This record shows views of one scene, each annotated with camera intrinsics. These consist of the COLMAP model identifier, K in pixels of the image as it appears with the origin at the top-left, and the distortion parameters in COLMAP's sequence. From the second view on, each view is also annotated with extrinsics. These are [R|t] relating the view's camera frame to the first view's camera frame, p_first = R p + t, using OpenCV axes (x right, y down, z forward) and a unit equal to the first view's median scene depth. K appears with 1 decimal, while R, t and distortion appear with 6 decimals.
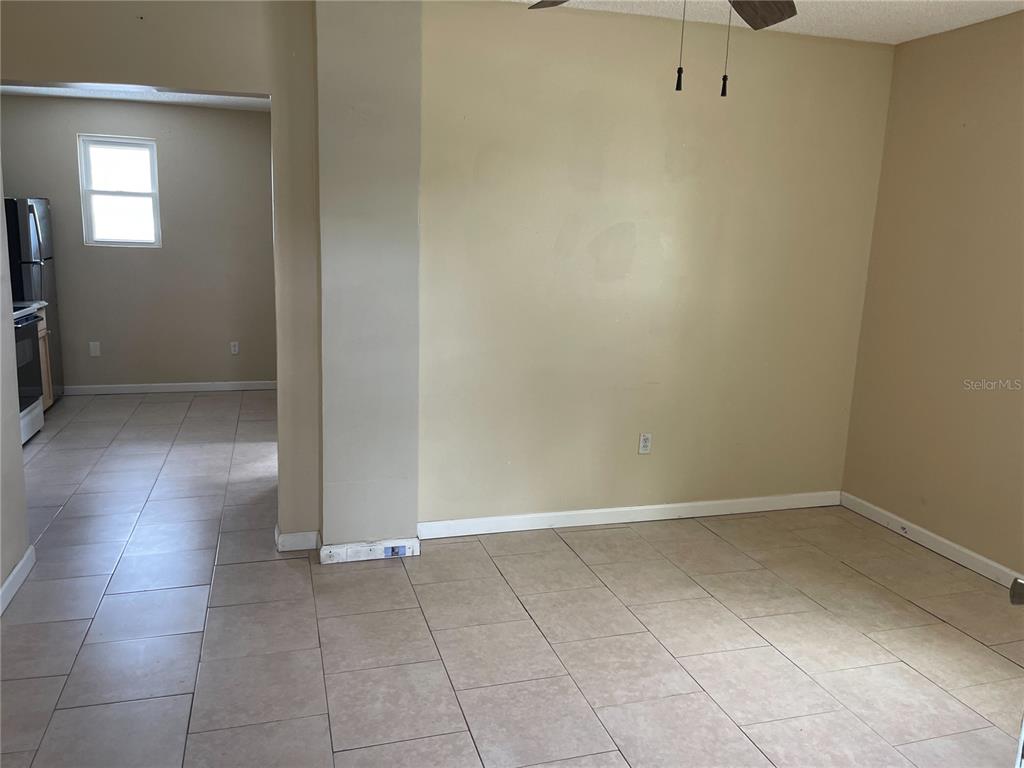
lens RADIAL K [[789.6, 0, 510.9], [0, 789.6, 403.7], [0, 0, 1]] dist [-0.002306, -0.004641]
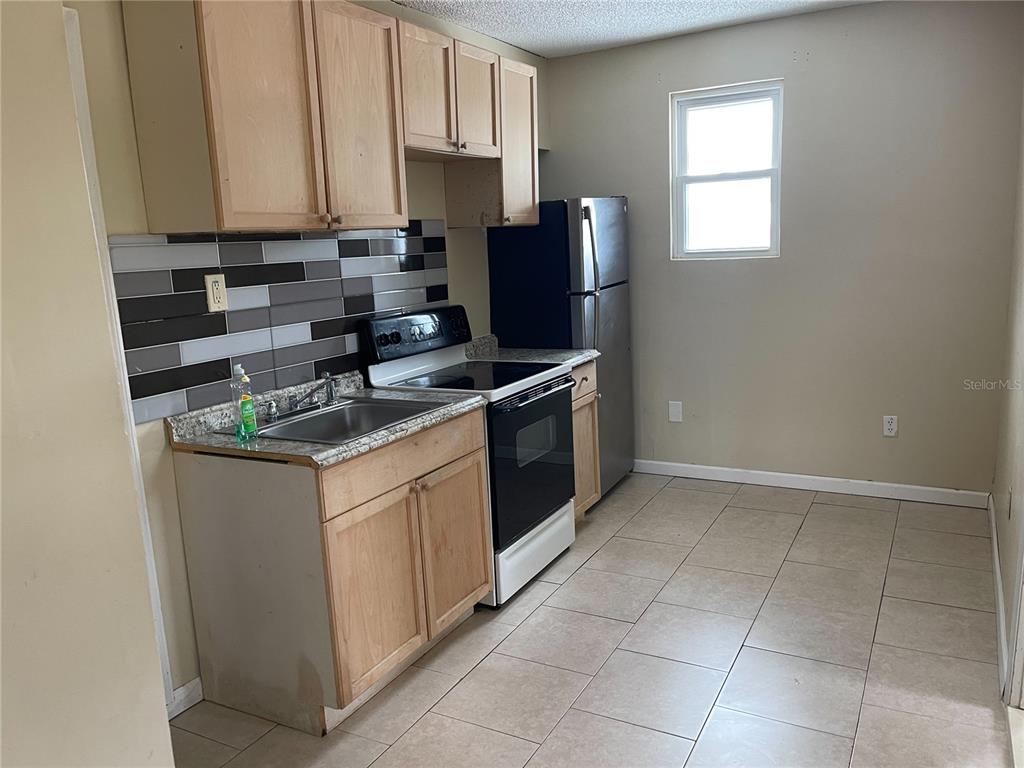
lens RADIAL K [[789.6, 0, 510.9], [0, 789.6, 403.7], [0, 0, 1]] dist [-0.002306, -0.004641]
pose [[0.699350, 0.074520, -0.710884, -0.152476], [-0.071429, 0.996858, 0.034228, -0.095523], [0.711201, 0.026841, 0.702476, 0.447615]]
